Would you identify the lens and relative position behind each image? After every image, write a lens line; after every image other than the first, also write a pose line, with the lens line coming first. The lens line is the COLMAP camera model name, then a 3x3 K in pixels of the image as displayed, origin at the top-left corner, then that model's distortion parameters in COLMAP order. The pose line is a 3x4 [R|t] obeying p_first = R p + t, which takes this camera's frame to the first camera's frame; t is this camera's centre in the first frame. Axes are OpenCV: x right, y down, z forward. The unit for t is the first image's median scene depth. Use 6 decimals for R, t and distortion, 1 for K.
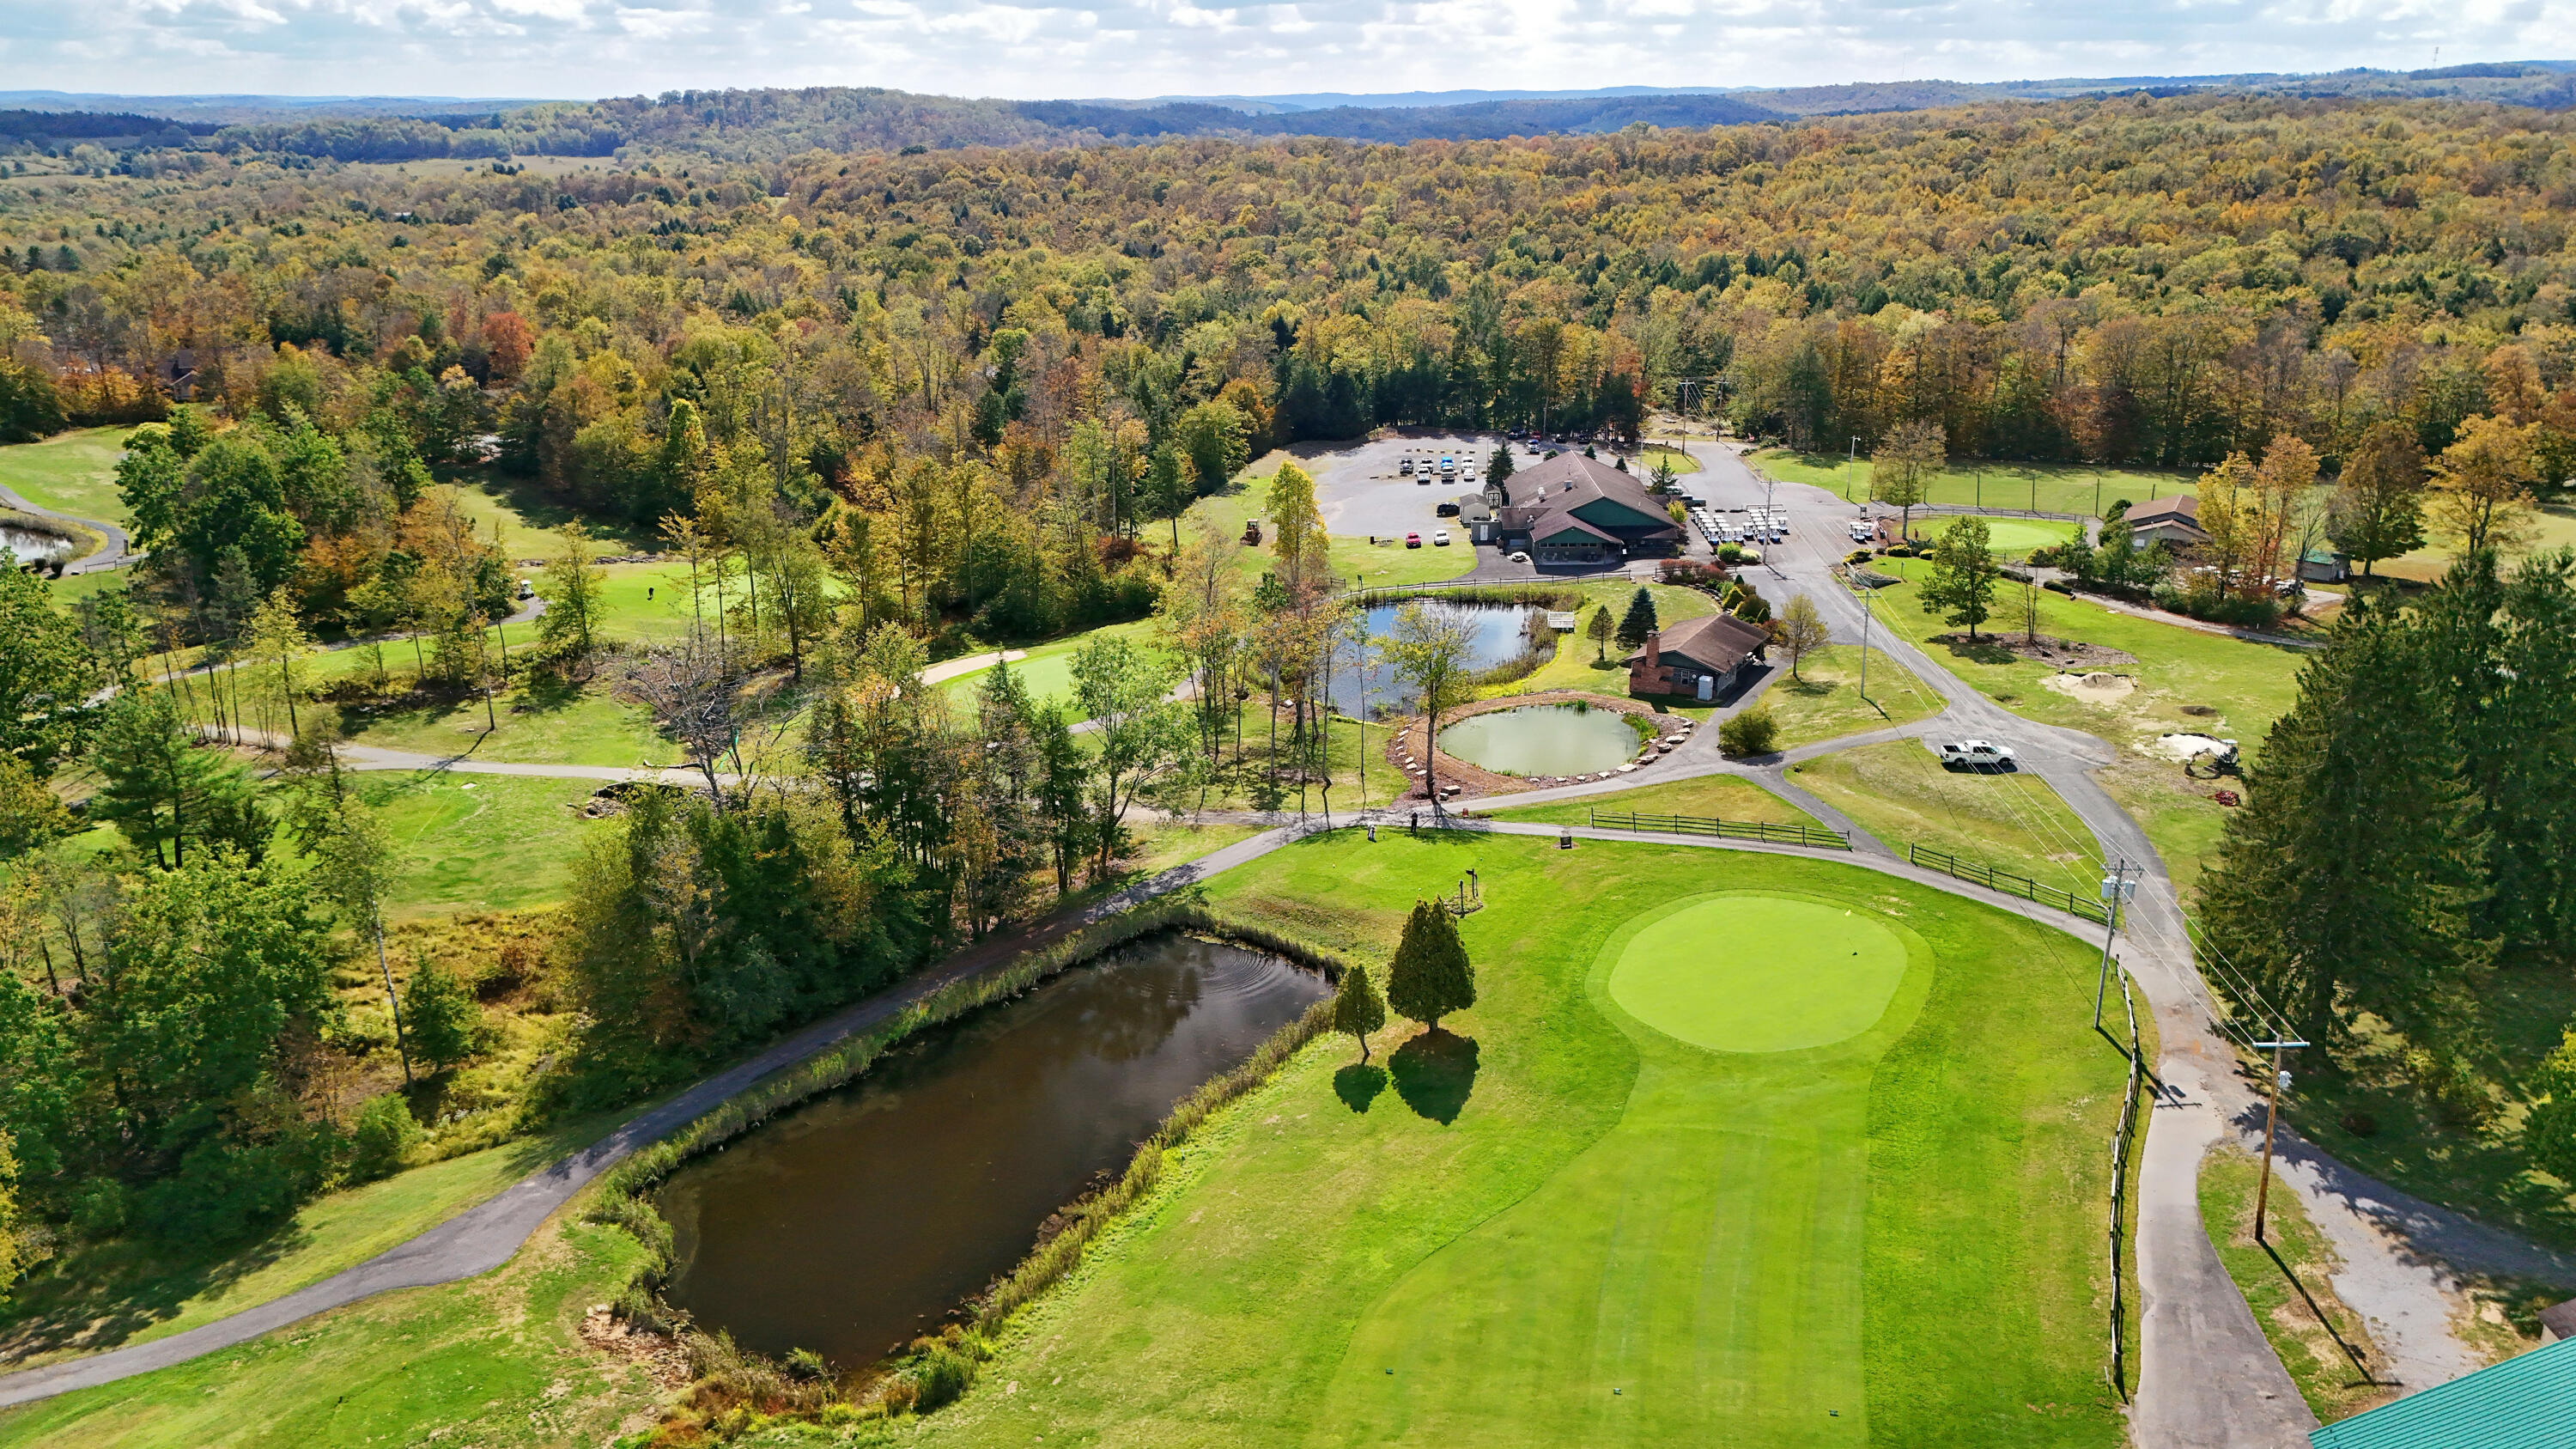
lens RADIAL K [[1926.4, 0, 1288.0], [0, 1926.4, 724.5], [0, 0, 1]] dist [0.072527, -0.061870]
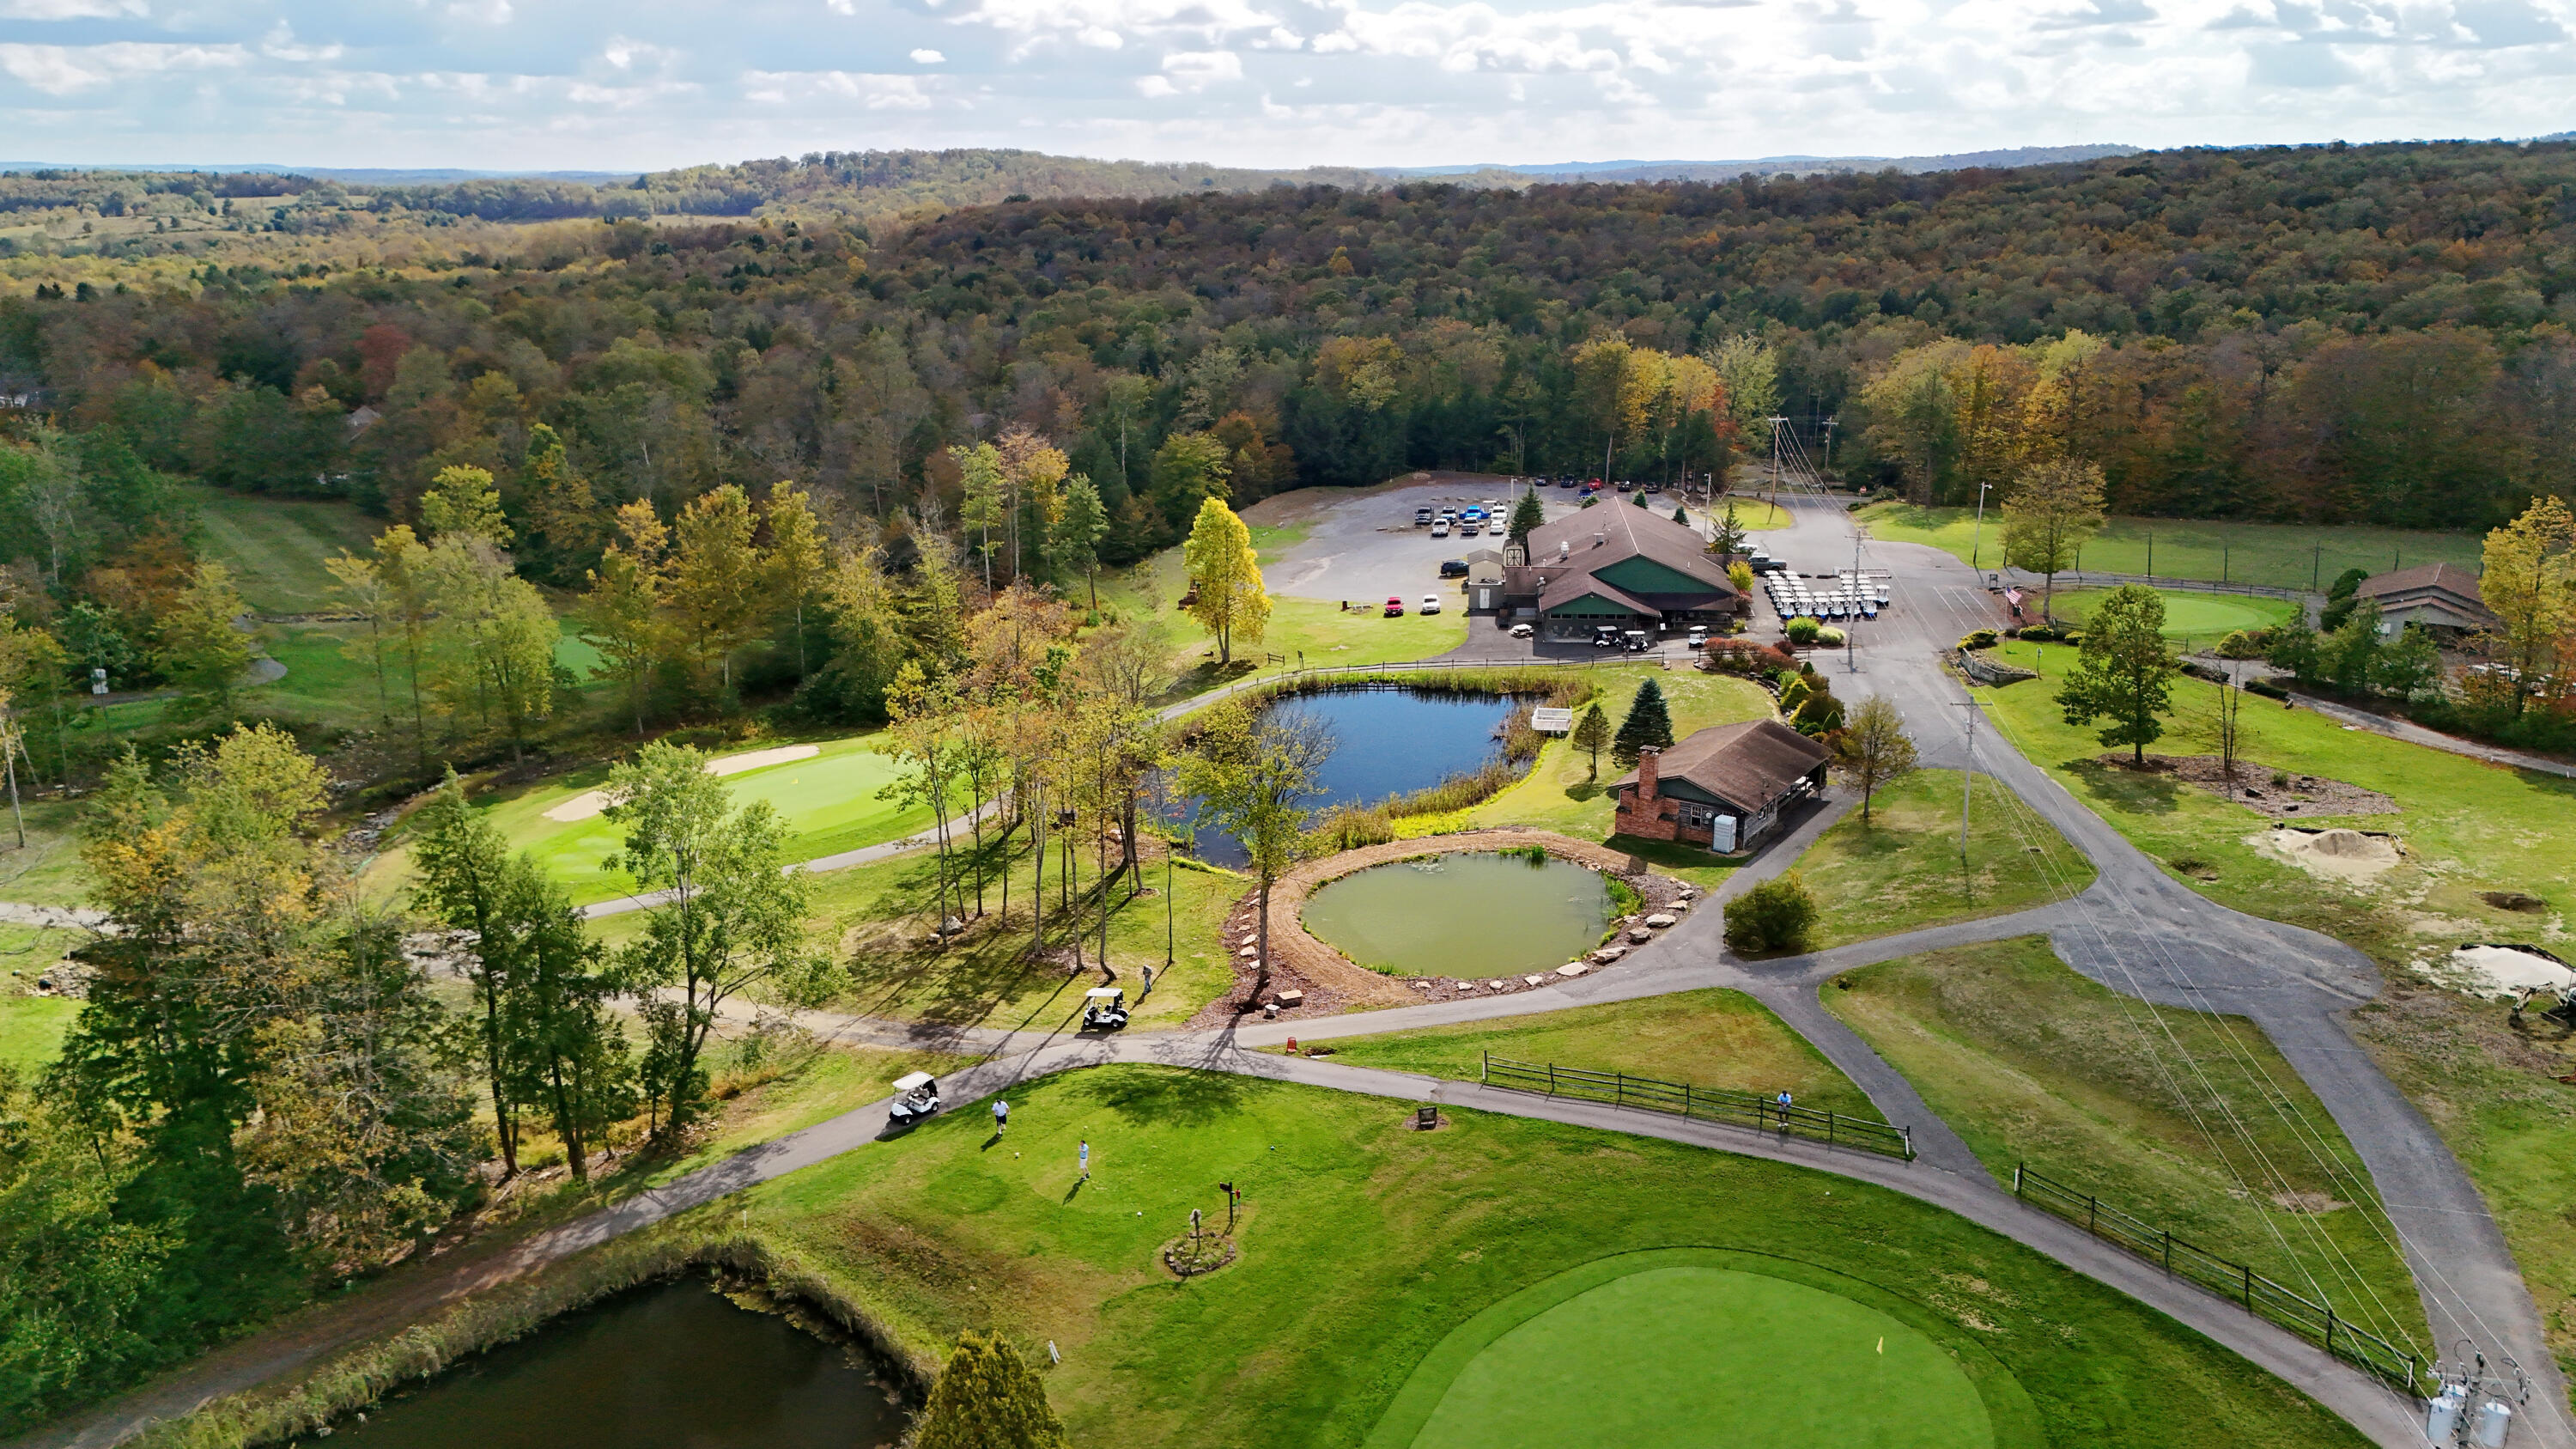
lens RADIAL K [[1926.4, 0, 1288.0], [0, 1926.4, 724.5], [0, 0, 1]] dist [0.072527, -0.061870]
pose [[0.996928, 0.021429, -0.075337, 0.086350], [-0.023970, 0.999168, -0.032989, -0.023194], [0.074567, 0.034694, 0.996612, 0.240862]]
